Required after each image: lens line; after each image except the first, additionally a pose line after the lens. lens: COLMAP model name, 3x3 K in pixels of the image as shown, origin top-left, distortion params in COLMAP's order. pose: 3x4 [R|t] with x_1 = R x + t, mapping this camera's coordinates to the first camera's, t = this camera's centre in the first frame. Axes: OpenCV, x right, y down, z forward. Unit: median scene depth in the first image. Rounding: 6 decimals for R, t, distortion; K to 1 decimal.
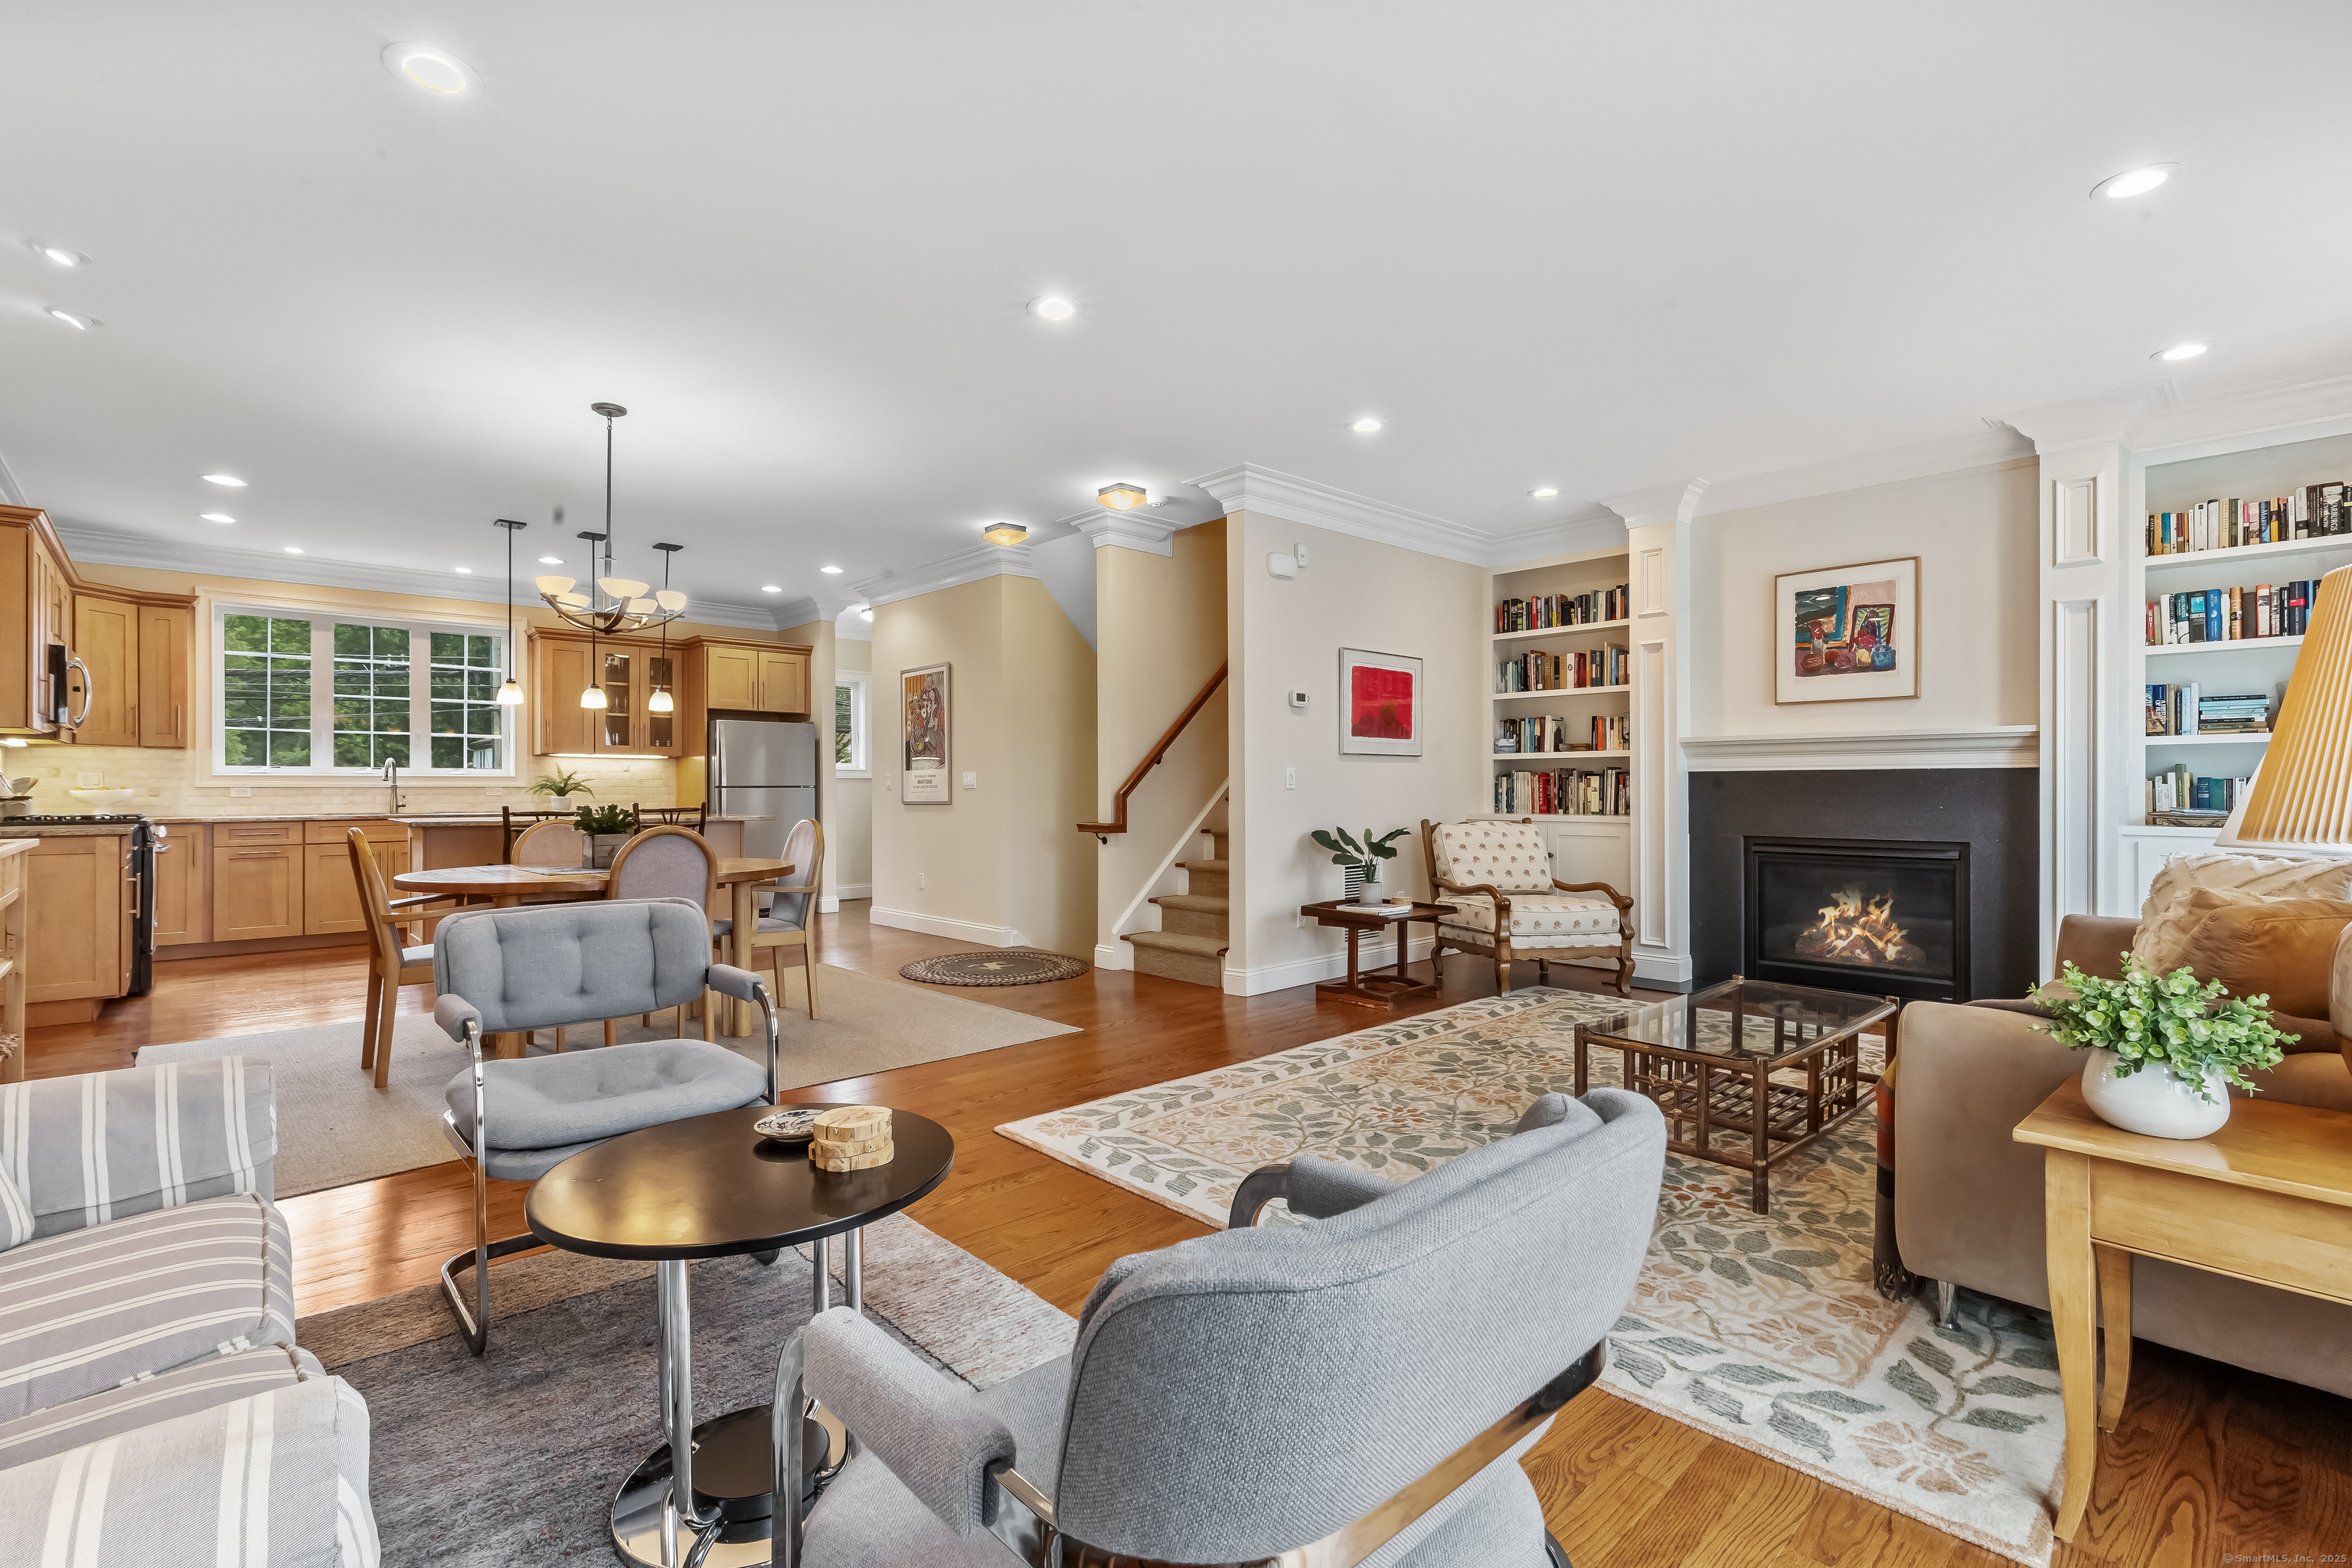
lens RADIAL K [[1059.5, 0, 1162.3], [0, 1059.5, 786.5], [0, 0, 1]] dist [0.007201, -0.001100]
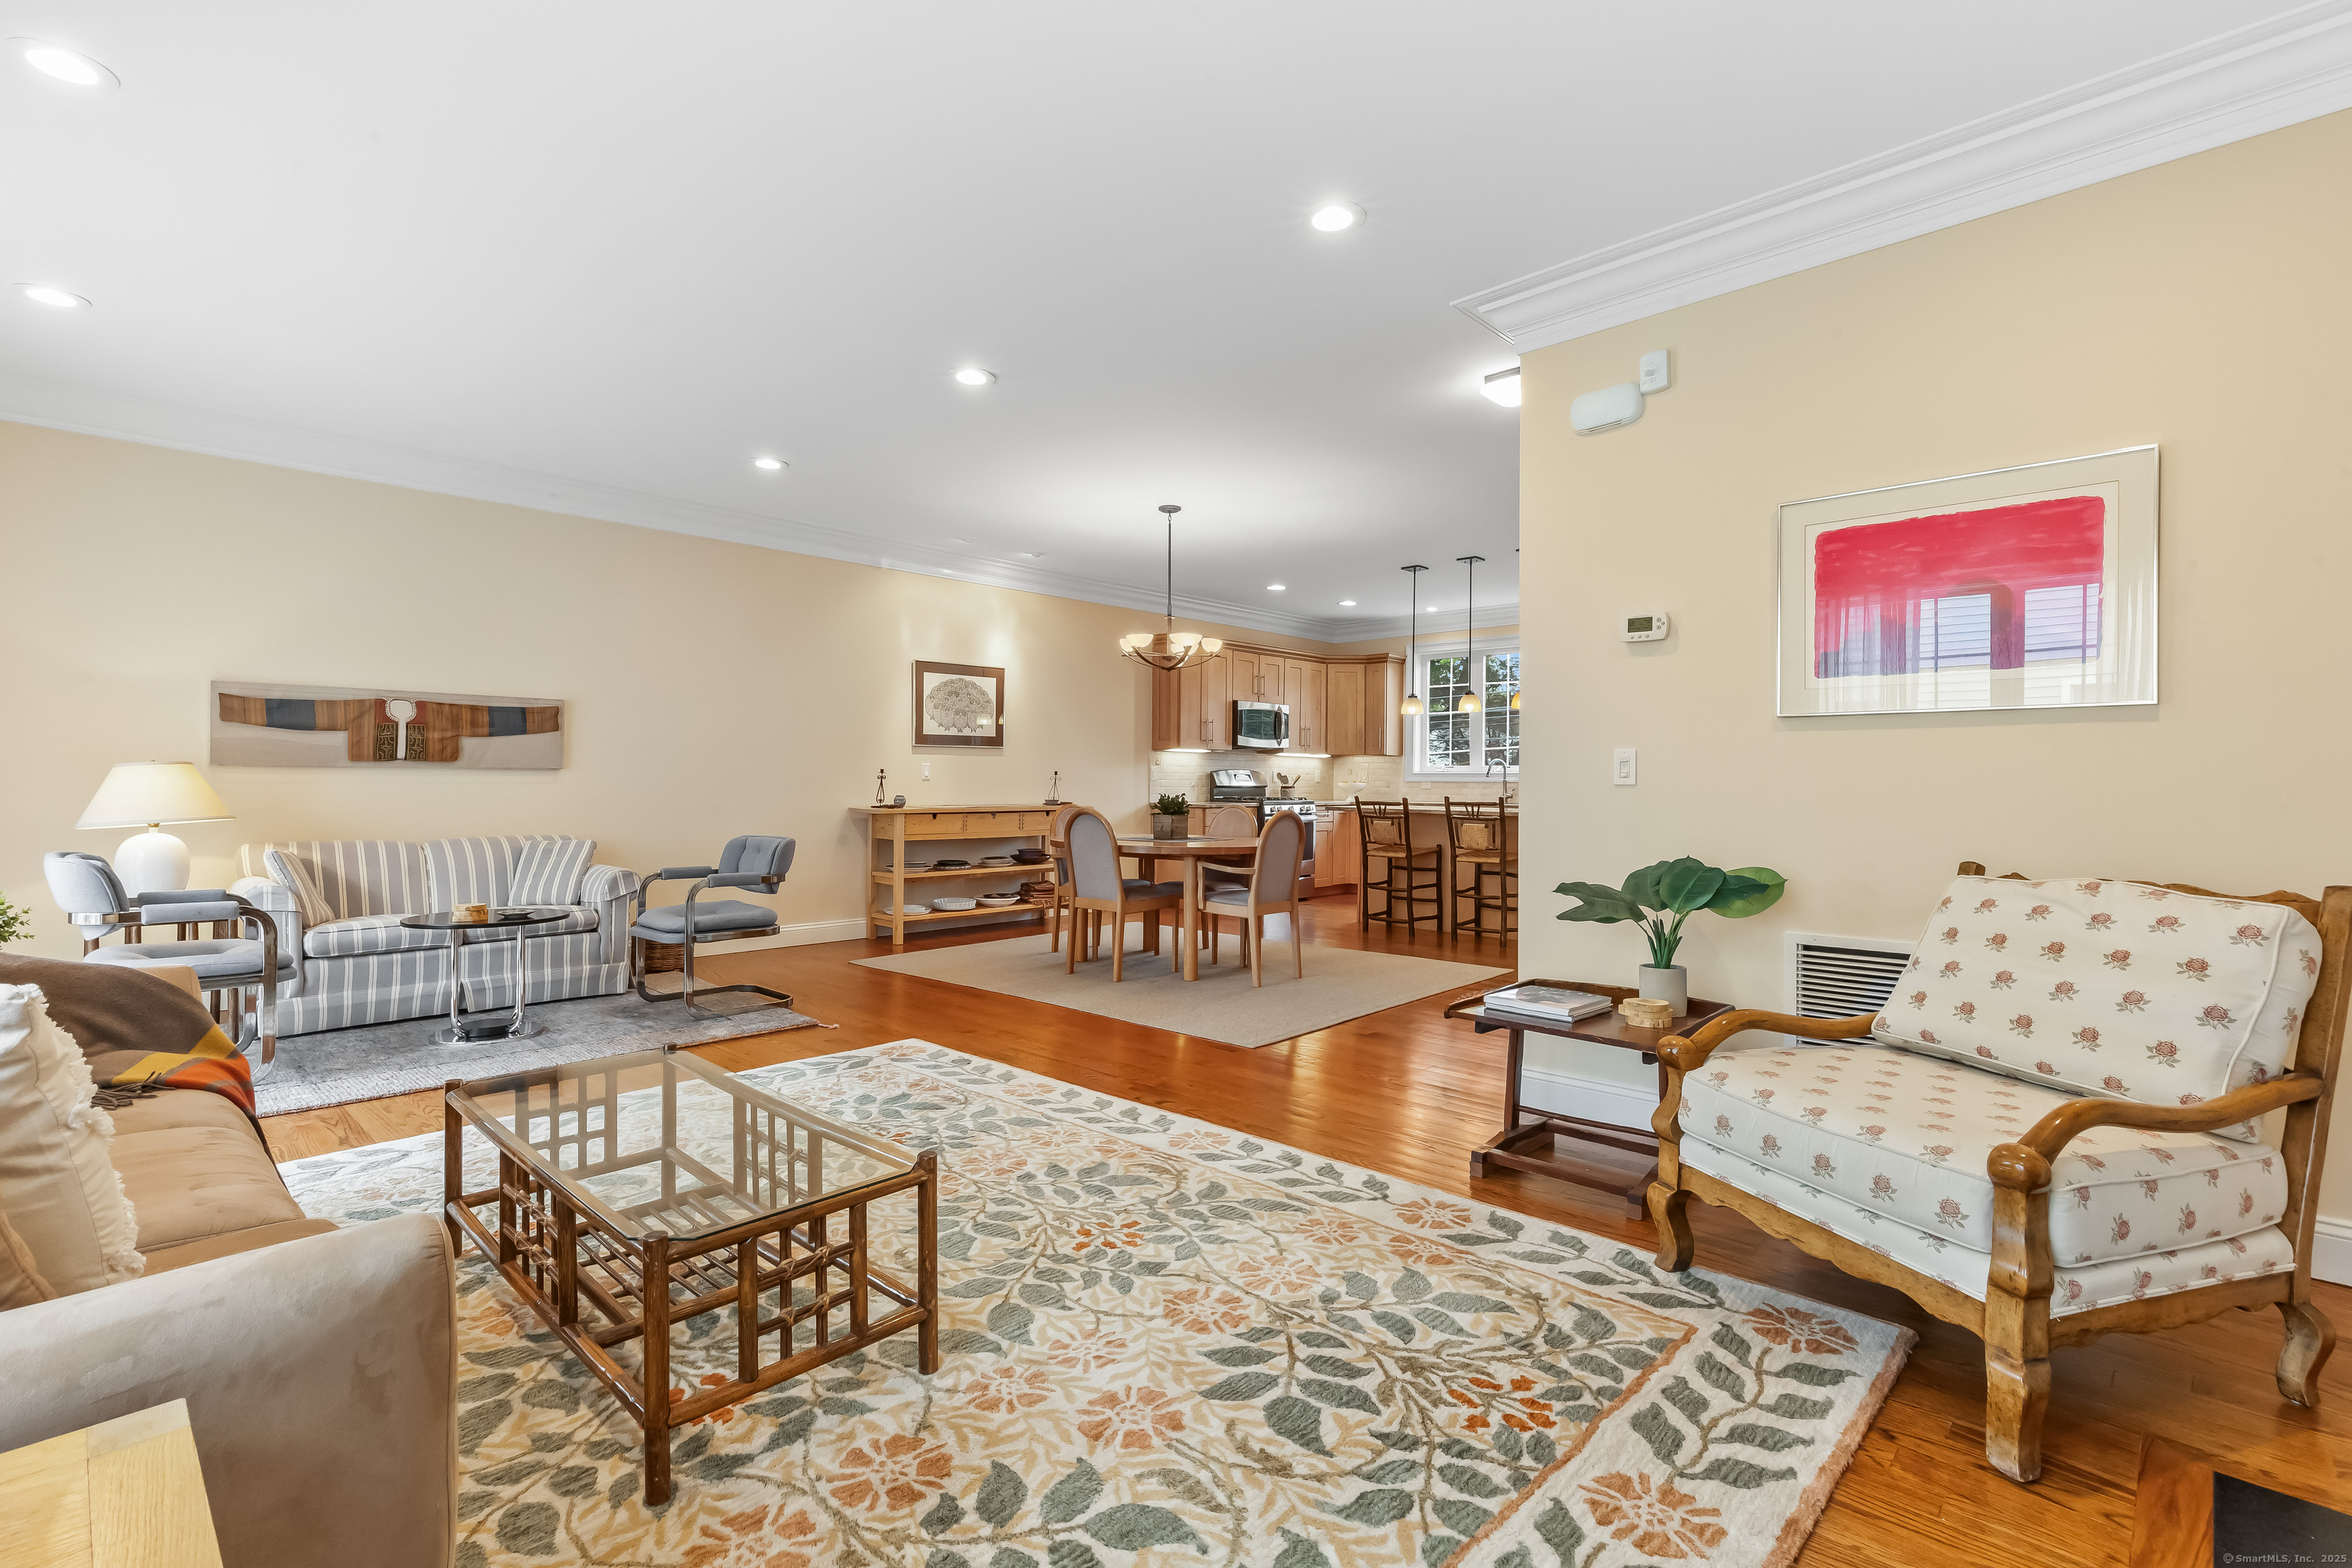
lens RADIAL K [[1089.2, 0, 1156.1], [0, 1089.2, 786.2], [0, 0, 1]] dist [0.000839, -0.000235]
pose [[0.056901, 0.007071, -0.998355, 0.690571], [-0.004094, 0.999968, 0.006850, -0.002534], [0.998371, 0.003697, 0.056928, 0.693926]]
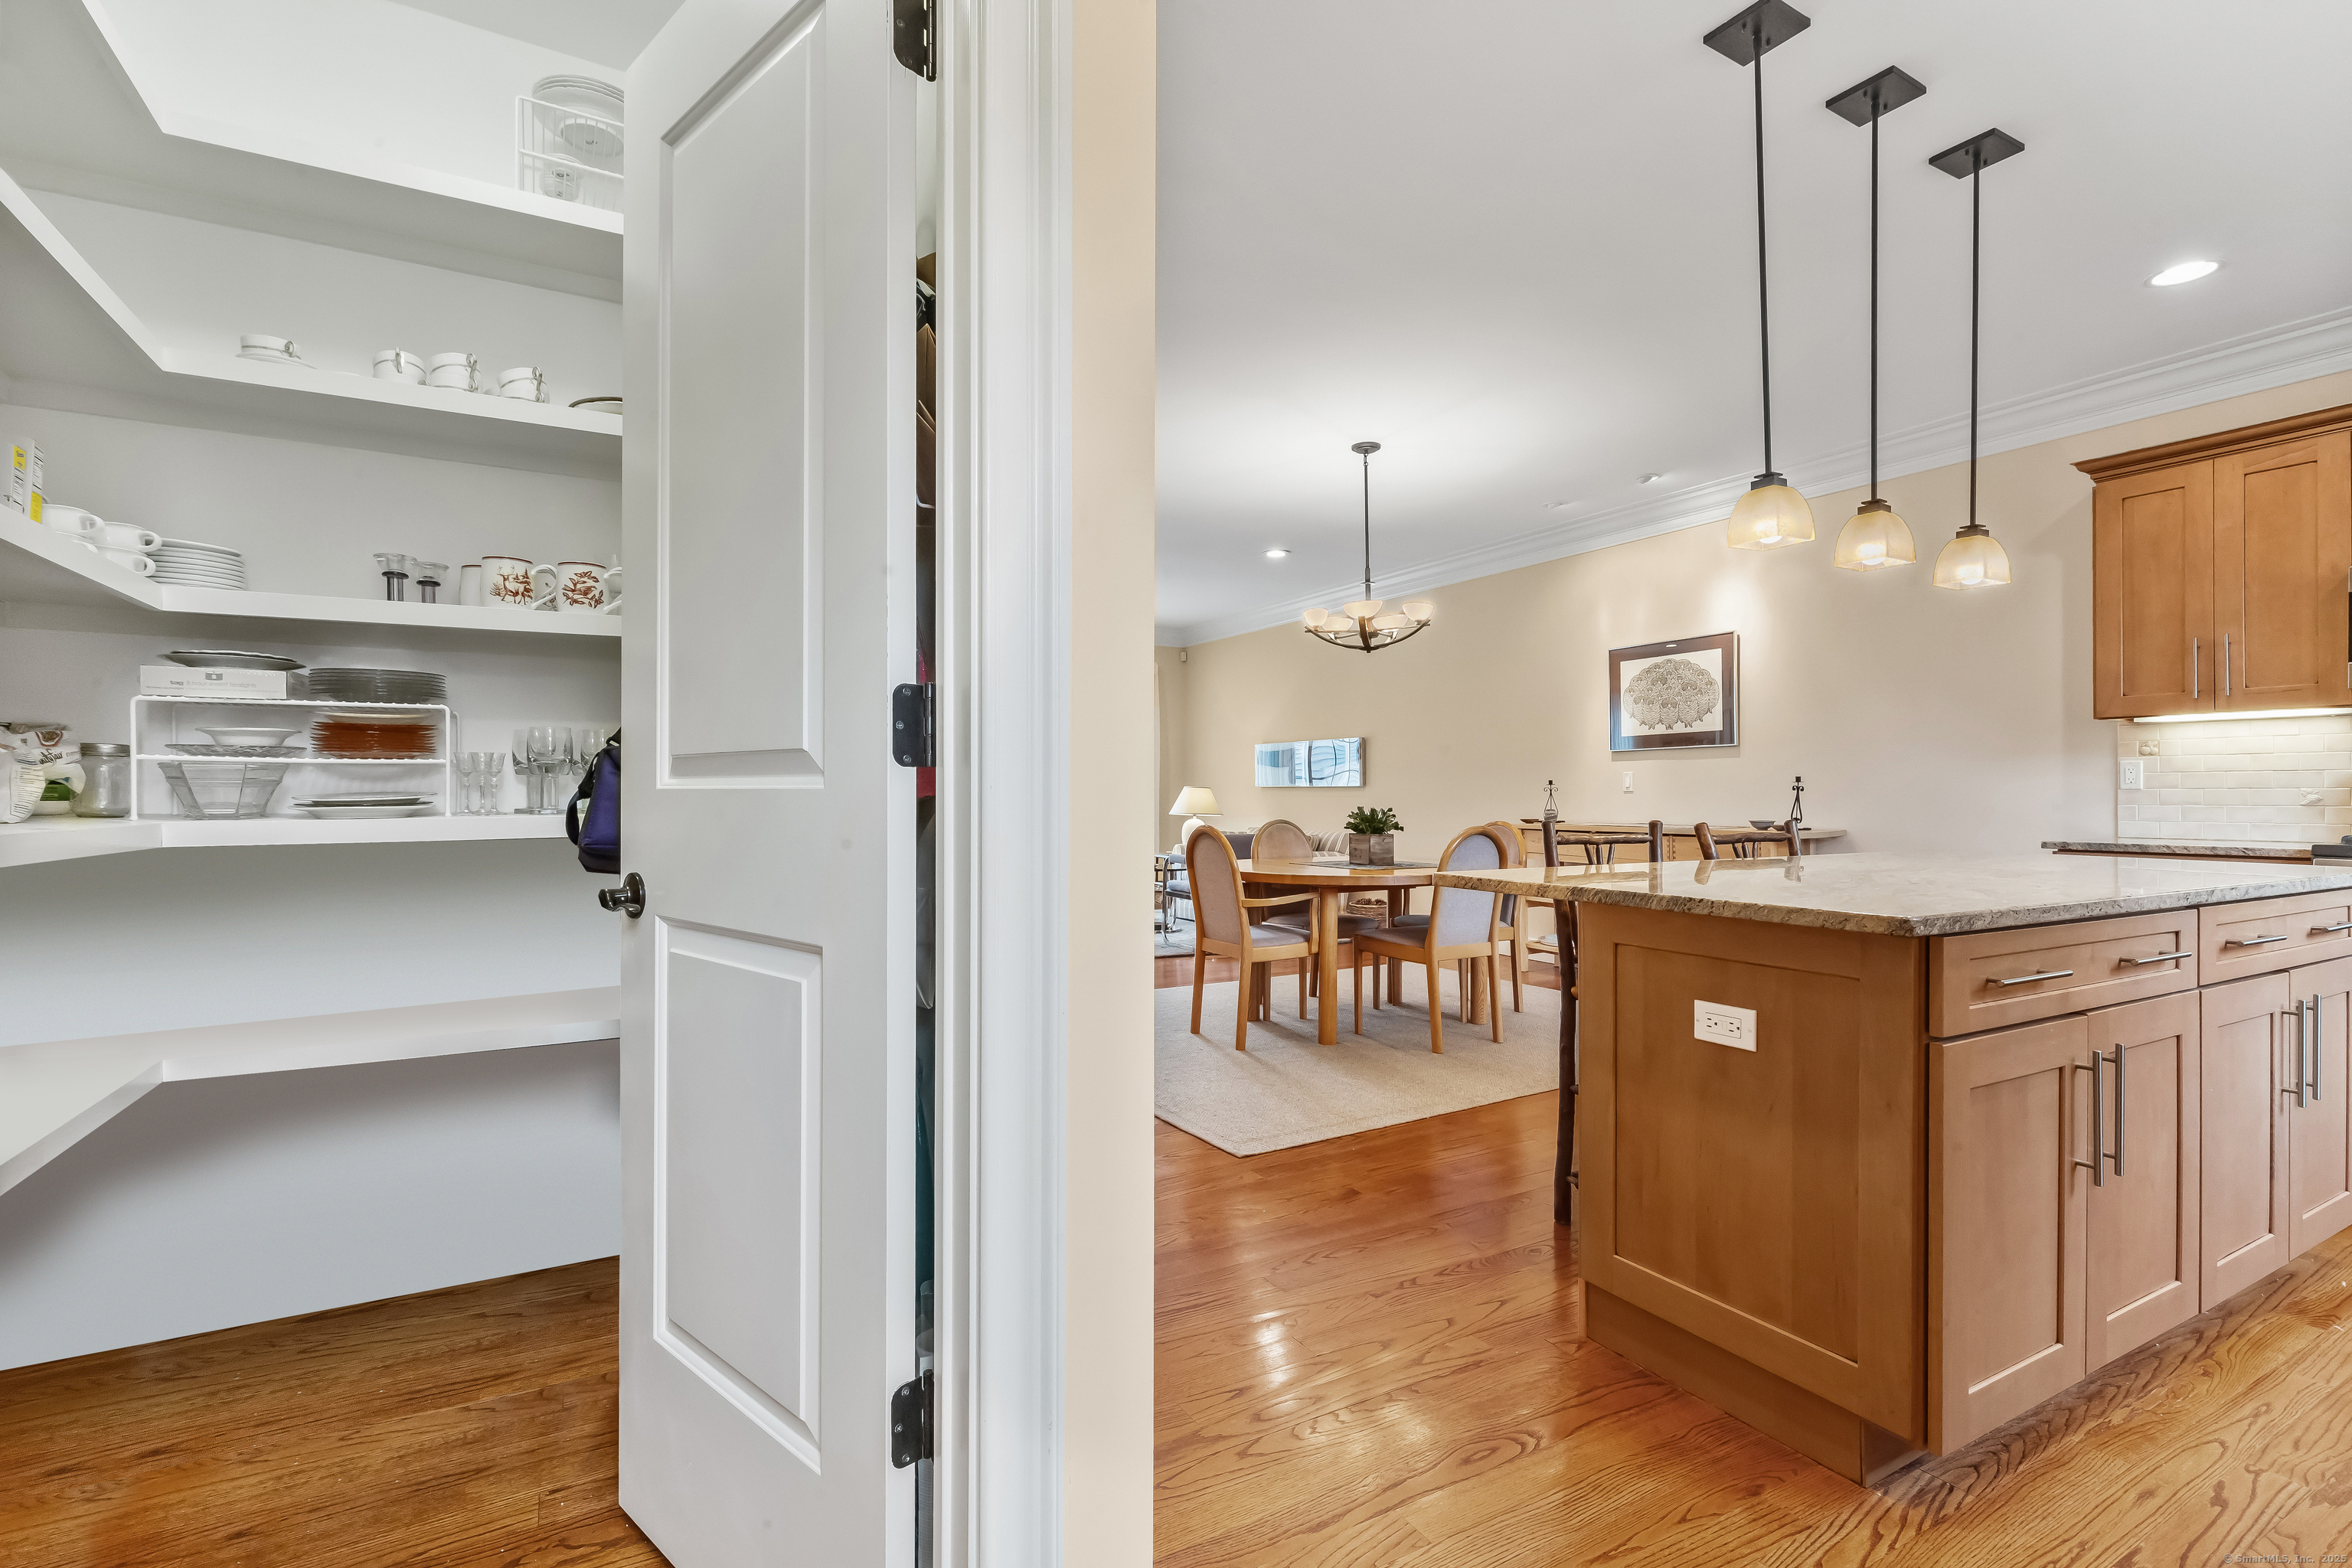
lens RADIAL K [[1059.5, 0, 1162.3], [0, 1059.5, 786.5], [0, 0, 1]] dist [0.007201, -0.001100]
pose [[-0.970972, 0.003866, 0.239161, -0.450629], [0.001572, 0.999951, -0.009782, 0.004025], [-0.239187, -0.009122, -0.970931, 1.628455]]
